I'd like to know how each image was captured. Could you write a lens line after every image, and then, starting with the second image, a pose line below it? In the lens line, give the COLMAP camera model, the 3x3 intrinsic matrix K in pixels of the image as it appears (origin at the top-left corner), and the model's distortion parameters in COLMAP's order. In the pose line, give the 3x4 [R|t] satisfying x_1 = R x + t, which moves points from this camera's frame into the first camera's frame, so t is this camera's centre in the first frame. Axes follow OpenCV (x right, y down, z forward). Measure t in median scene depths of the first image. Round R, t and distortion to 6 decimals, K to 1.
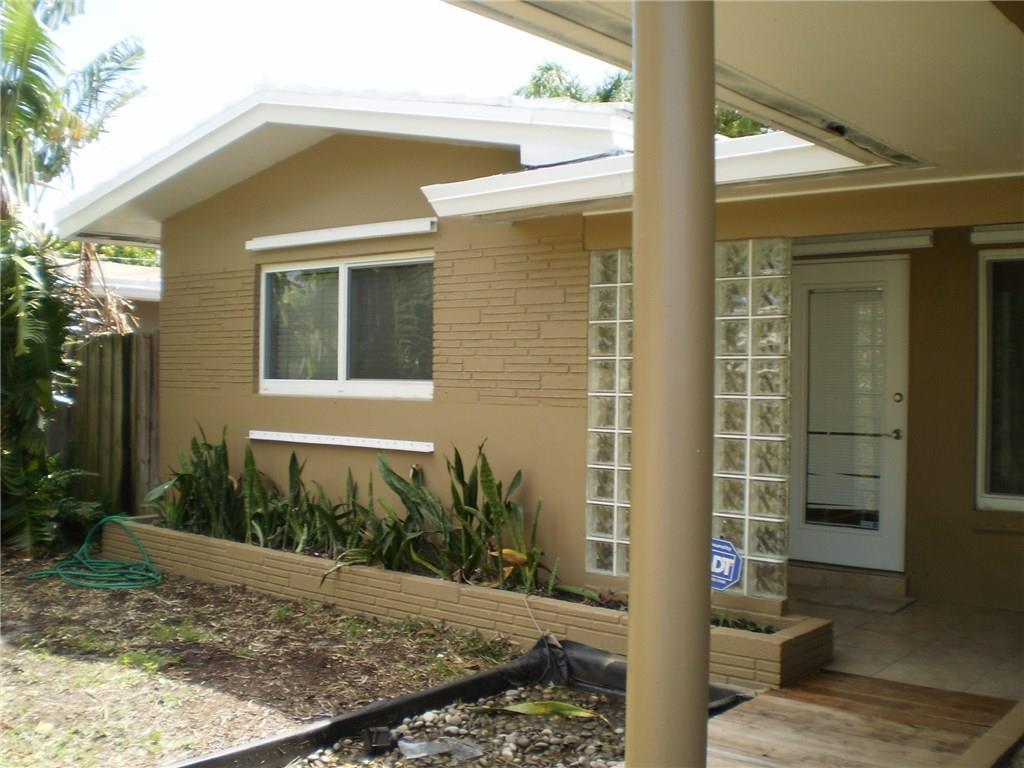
lens RADIAL K [[1093.7, 0, 512.0], [0, 1093.7, 384.0], [0, 0, 1]] dist [-0.018639, -0.364405]
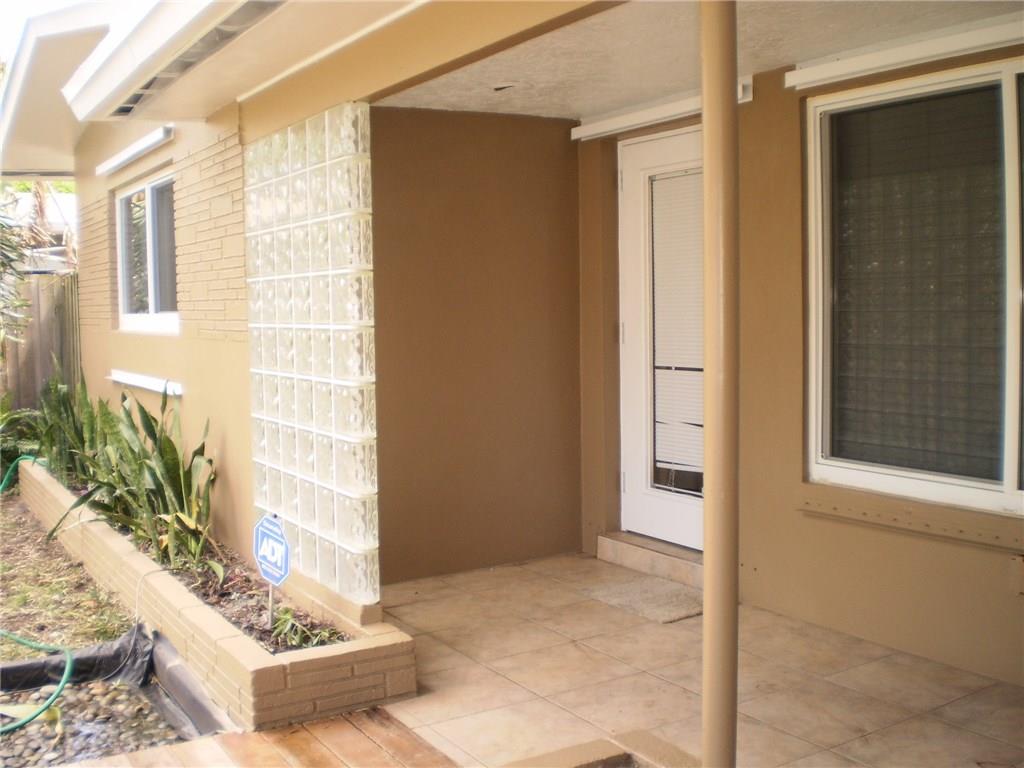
lens RADIAL K [[1093.7, 0, 512.0], [0, 1093.7, 384.0], [0, 0, 1]] dist [-0.018639, -0.364405]
pose [[0.947493, -0.004690, -0.319741, 0.452190], [0.026329, 0.997641, 0.063390, 0.005790], [0.318690, -0.068480, 0.945382, 0.272522]]
